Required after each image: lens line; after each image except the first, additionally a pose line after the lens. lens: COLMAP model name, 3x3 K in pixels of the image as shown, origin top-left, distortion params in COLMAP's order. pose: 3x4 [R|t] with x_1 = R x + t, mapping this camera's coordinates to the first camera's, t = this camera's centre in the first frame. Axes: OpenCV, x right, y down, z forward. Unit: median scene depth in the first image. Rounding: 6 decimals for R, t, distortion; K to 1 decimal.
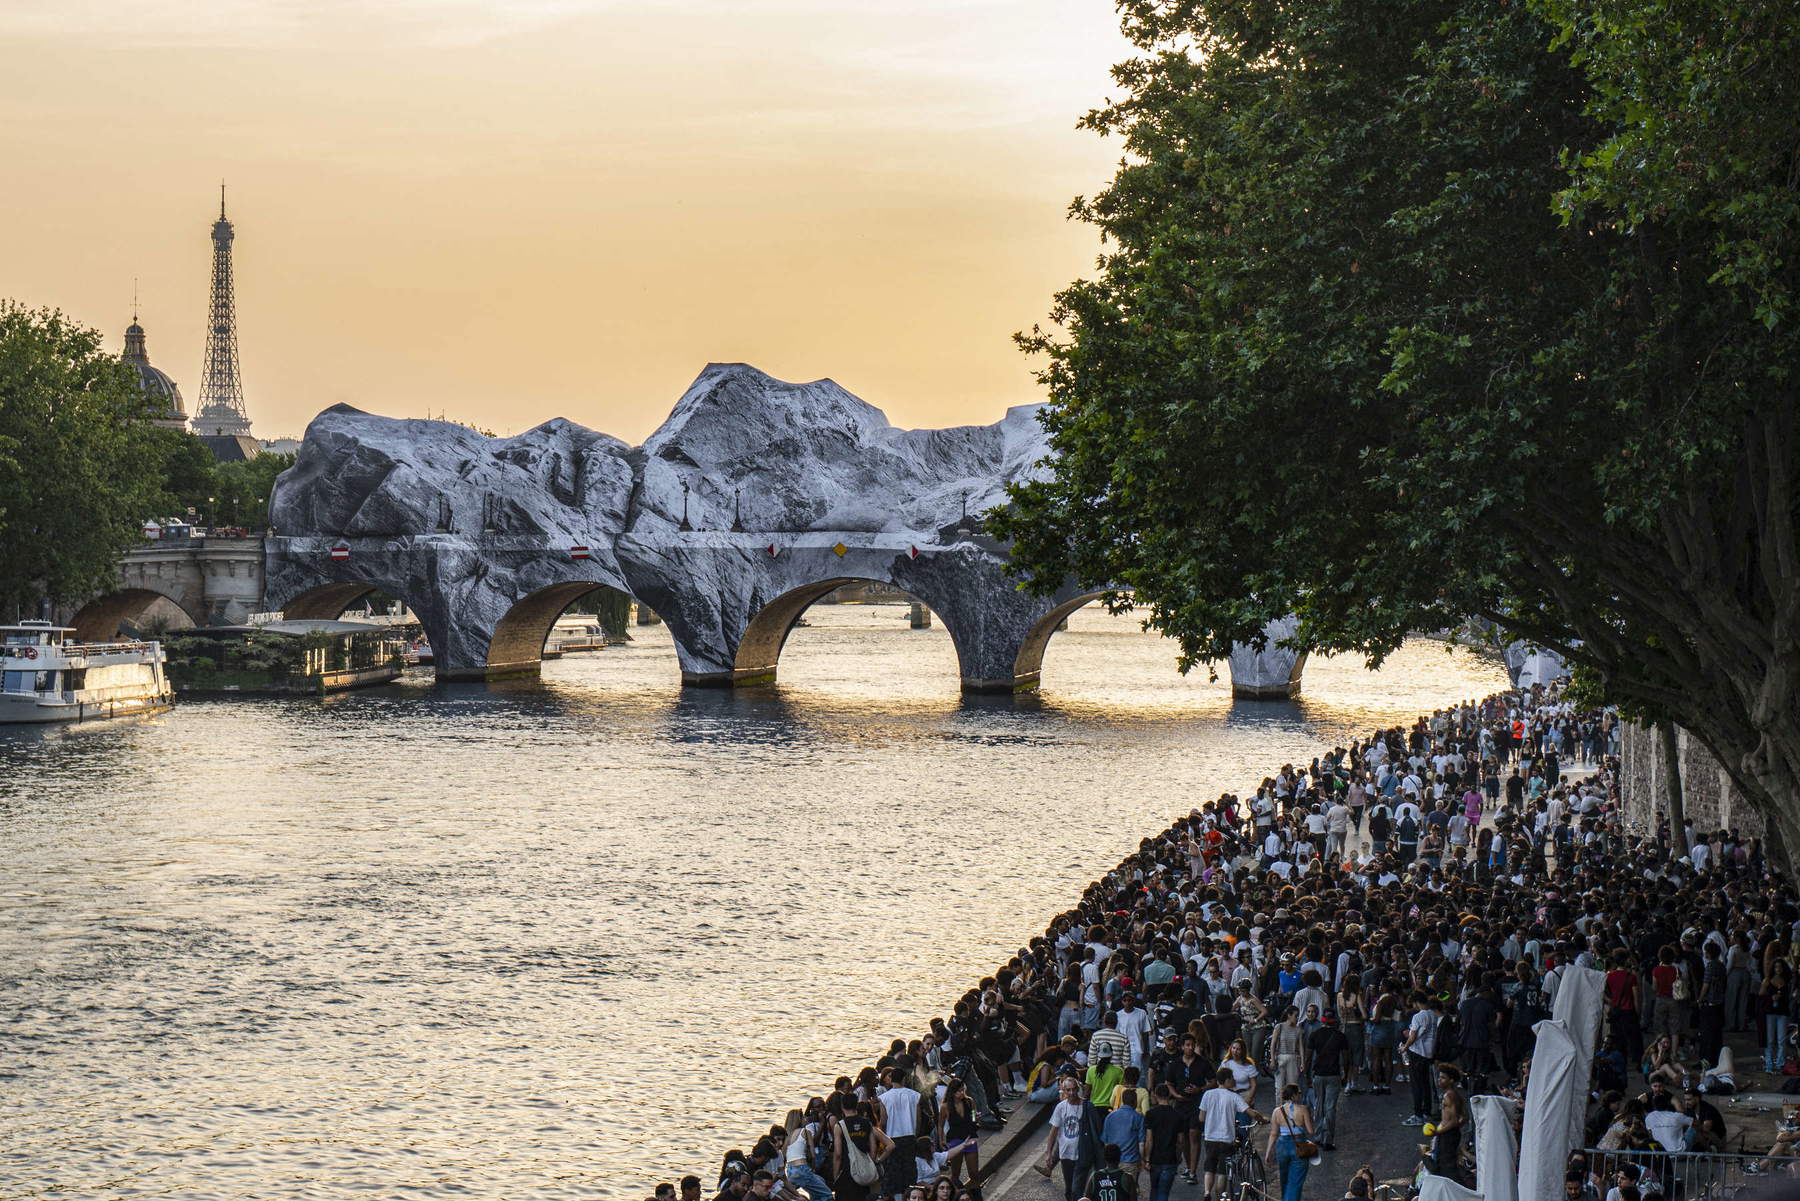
lens RADIAL K [[4249.0, 0, 898.3], [0, 4249.0, 599.4], [0, 0, 1]] dist [0.012494, 0.889756]
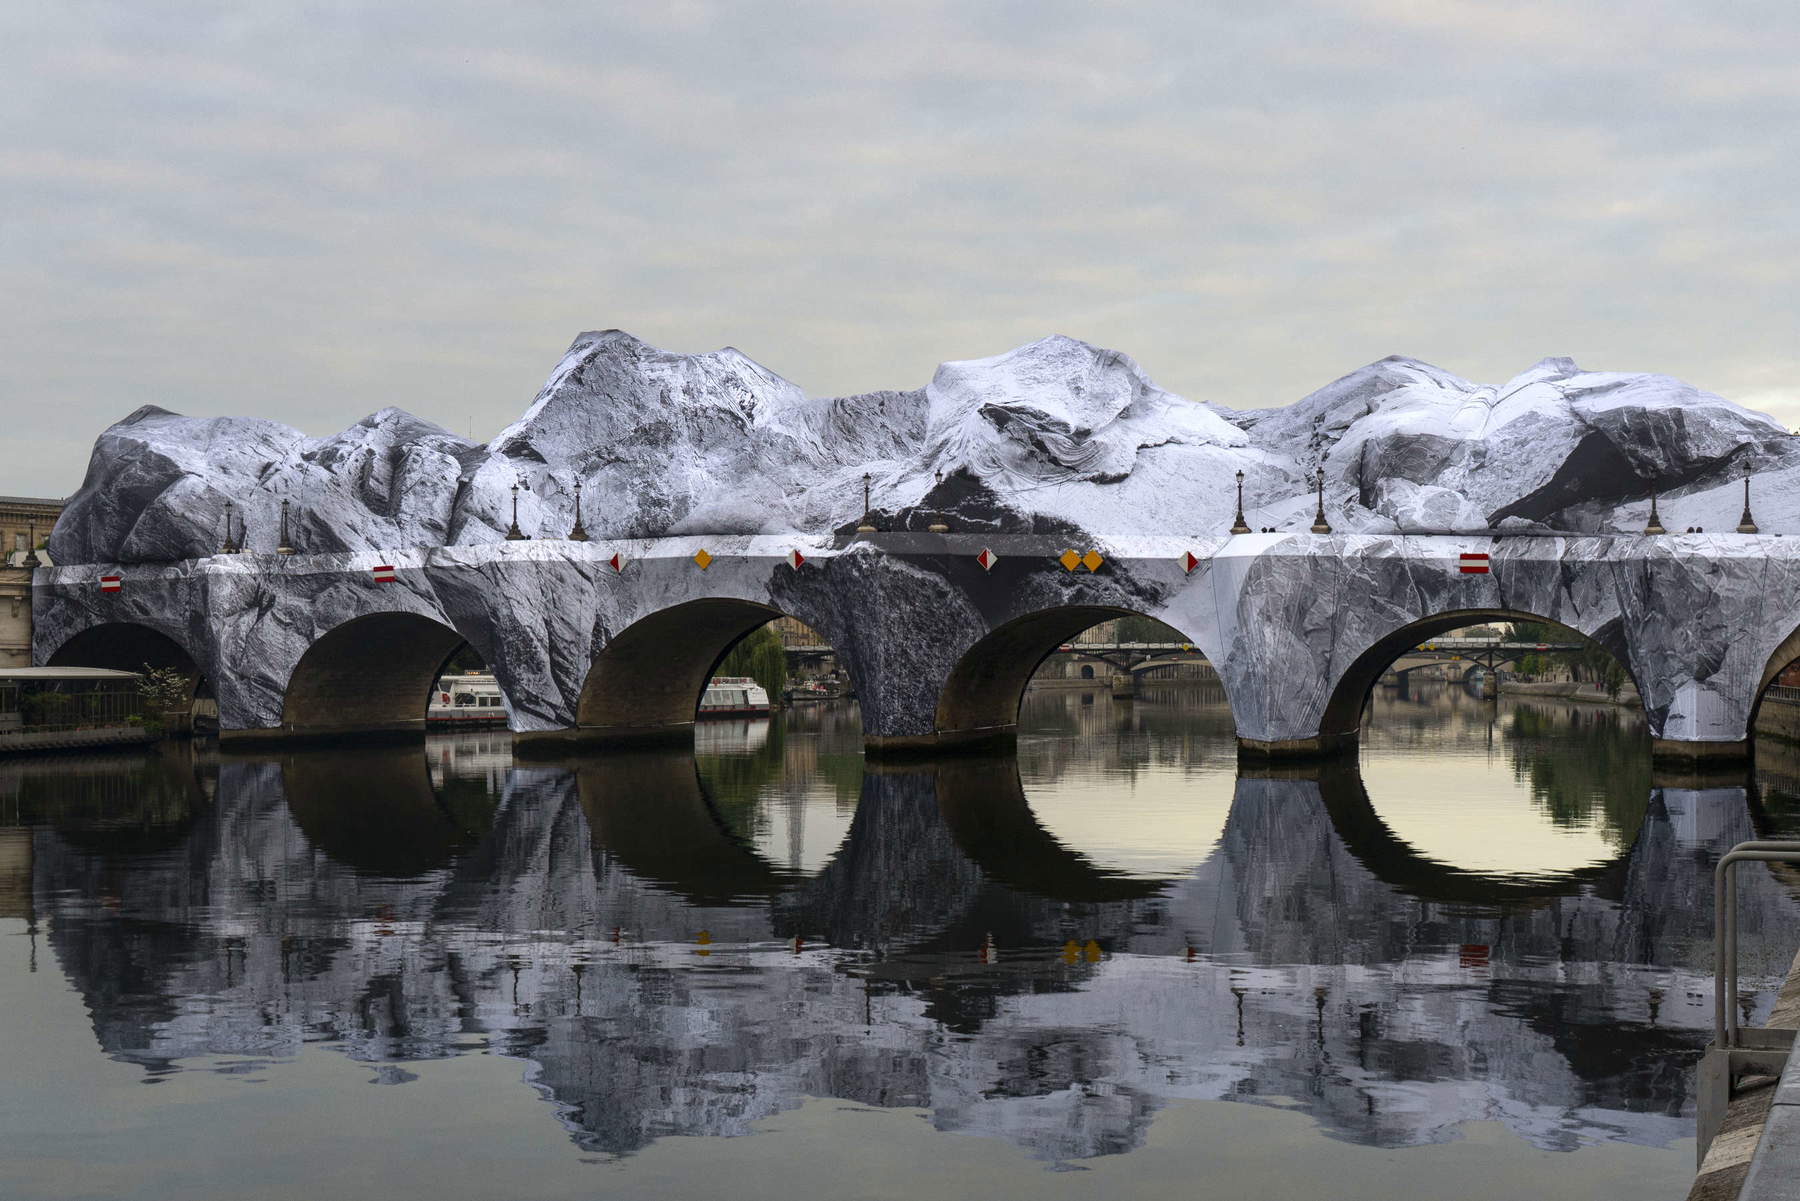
lens RADIAL K [[2599.8, 0, 900.0], [0, 2599.8, 600.5], [0, 0, 1]] dist [0.016477, -0.094998]
pose [[0.993612, -0.014557, -0.111904, 0.067967], [0.009899, 0.999066, -0.042063, 0.013990], [0.112412, 0.040687, 0.992828, 0.546532]]
